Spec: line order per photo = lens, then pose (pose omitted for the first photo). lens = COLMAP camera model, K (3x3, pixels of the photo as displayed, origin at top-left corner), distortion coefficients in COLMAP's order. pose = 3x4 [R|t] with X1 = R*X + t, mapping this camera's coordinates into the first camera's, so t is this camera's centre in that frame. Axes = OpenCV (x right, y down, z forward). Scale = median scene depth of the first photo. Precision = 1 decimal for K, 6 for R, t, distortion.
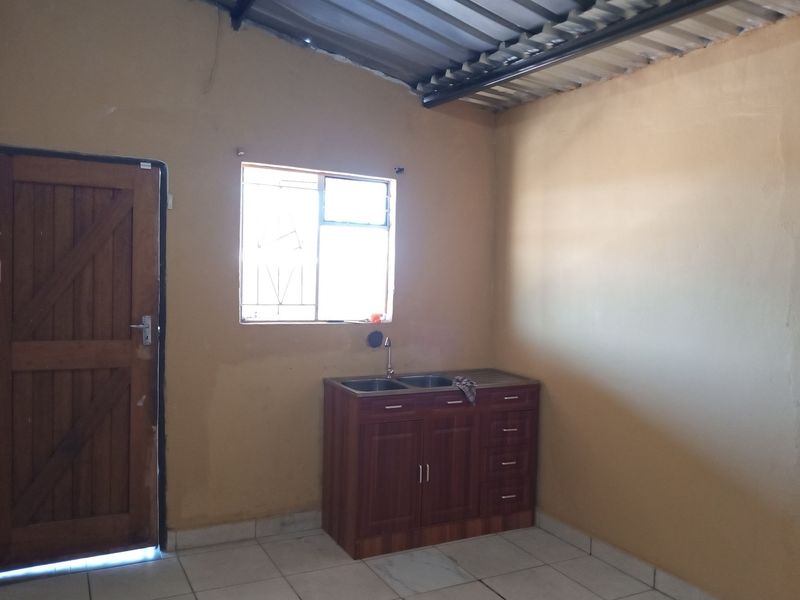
lens RADIAL K [[673.3, 0, 400.0], [0, 673.3, 300.0], [0, 0, 1]] dist [0.051323, -0.125863]
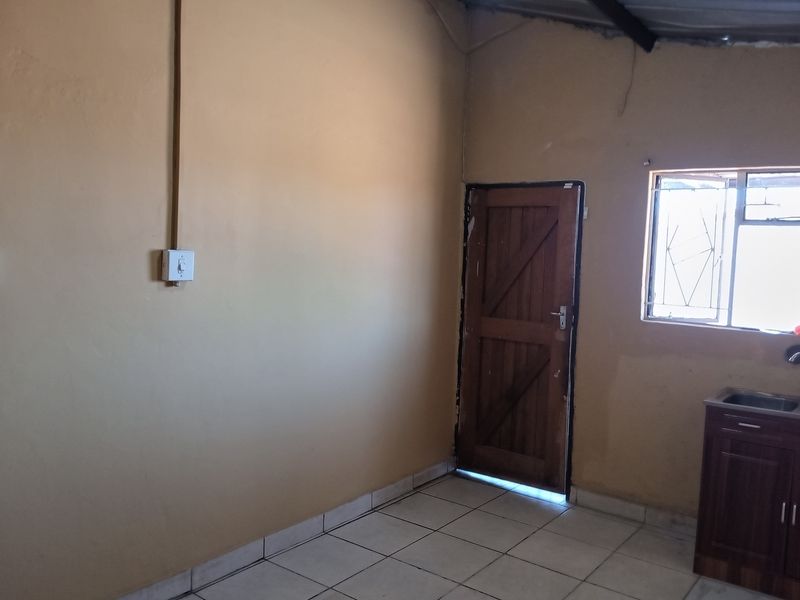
lens RADIAL K [[682.1, 0, 400.0], [0, 682.1, 300.0], [0, 0, 1]] dist [-0.012313, -0.011077]
pose [[0.404266, 0.046509, -0.913458, 0.645898], [-0.068678, 0.997431, 0.020390, 0.007107], [0.912059, 0.054491, 0.406421, 0.213880]]
